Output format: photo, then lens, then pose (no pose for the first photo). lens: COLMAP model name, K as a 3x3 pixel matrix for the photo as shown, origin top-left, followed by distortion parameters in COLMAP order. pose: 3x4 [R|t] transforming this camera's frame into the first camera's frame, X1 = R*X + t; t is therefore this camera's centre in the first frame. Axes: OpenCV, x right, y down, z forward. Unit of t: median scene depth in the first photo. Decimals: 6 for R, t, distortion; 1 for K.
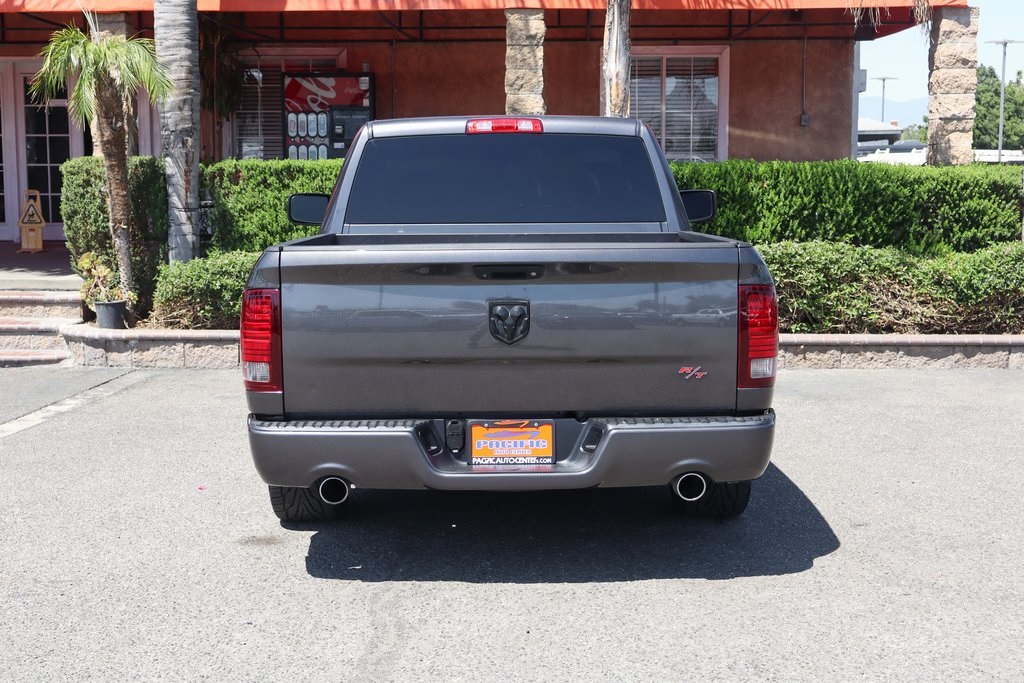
lens RADIAL K [[1396.1, 0, 512.0], [0, 1396.1, 341.5], [0, 0, 1]] dist [-0.001624, -0.010362]
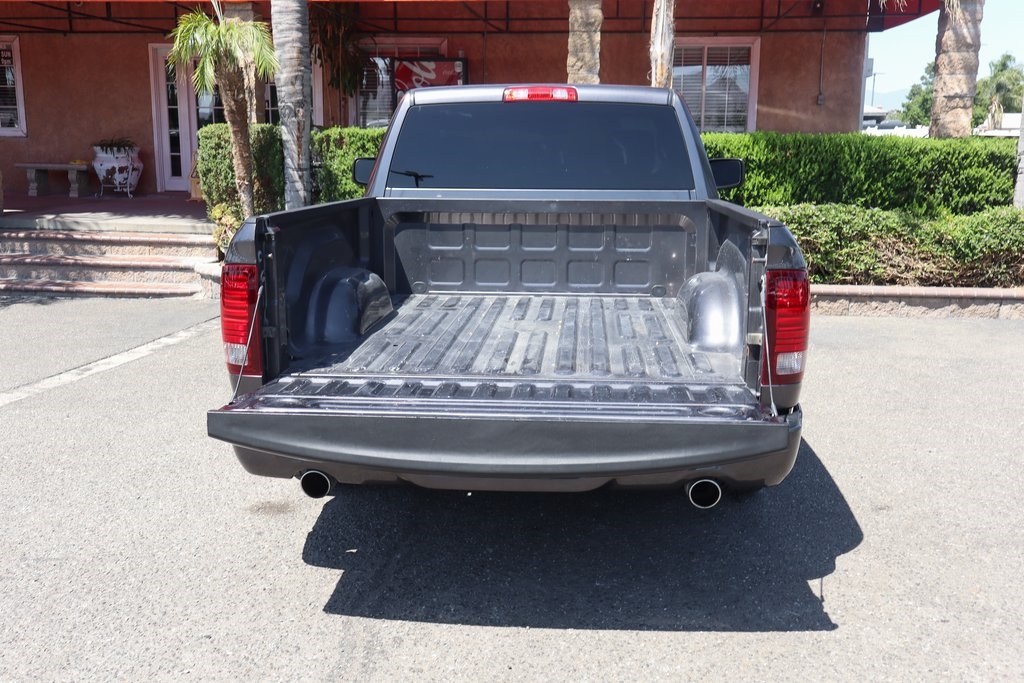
lens RADIAL K [[986.0, 0, 526.2], [0, 986.0, 347.3], [0, 0, 1]] dist [0.016514, 0.001085]
pose [[0.997525, 0.023824, -0.066149, 0.023873], [-0.018154, 0.996213, 0.085032, -0.018786], [0.067924, -0.083620, 0.994180, 0.164010]]
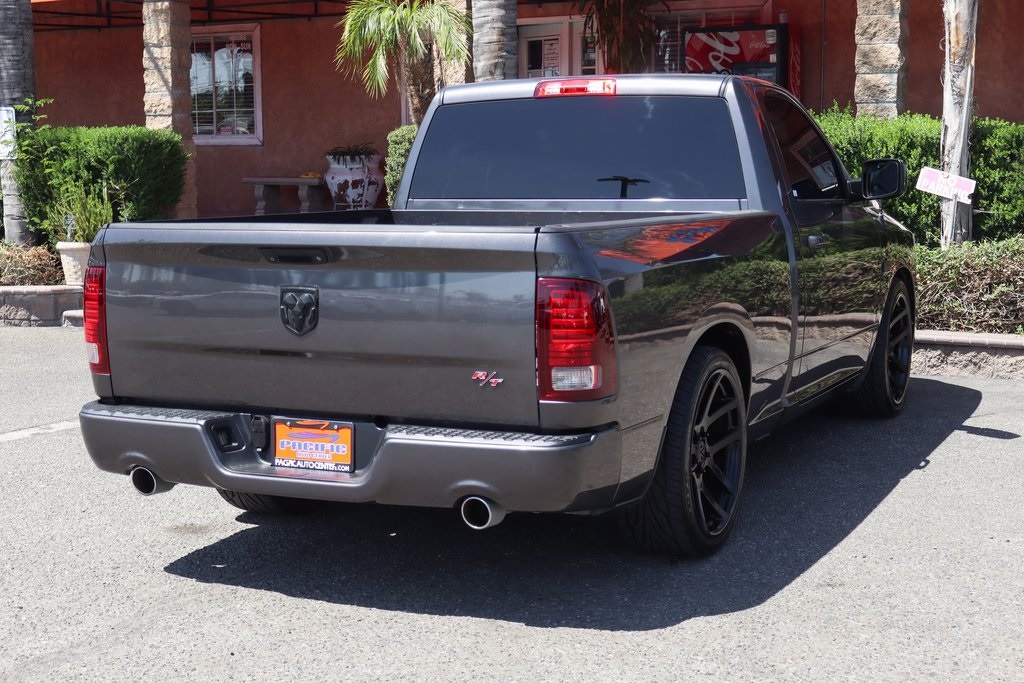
lens RADIAL K [[1531.3, 0, 512.0], [0, 1531.3, 341.5], [0, 0, 1]] dist [0.009112, 0.010838]
pose [[0.901006, 0.047168, -0.431234, 0.243716], [-0.041559, 0.998884, 0.022426, -0.009862], [0.431811, -0.002285, 0.901961, 0.074877]]
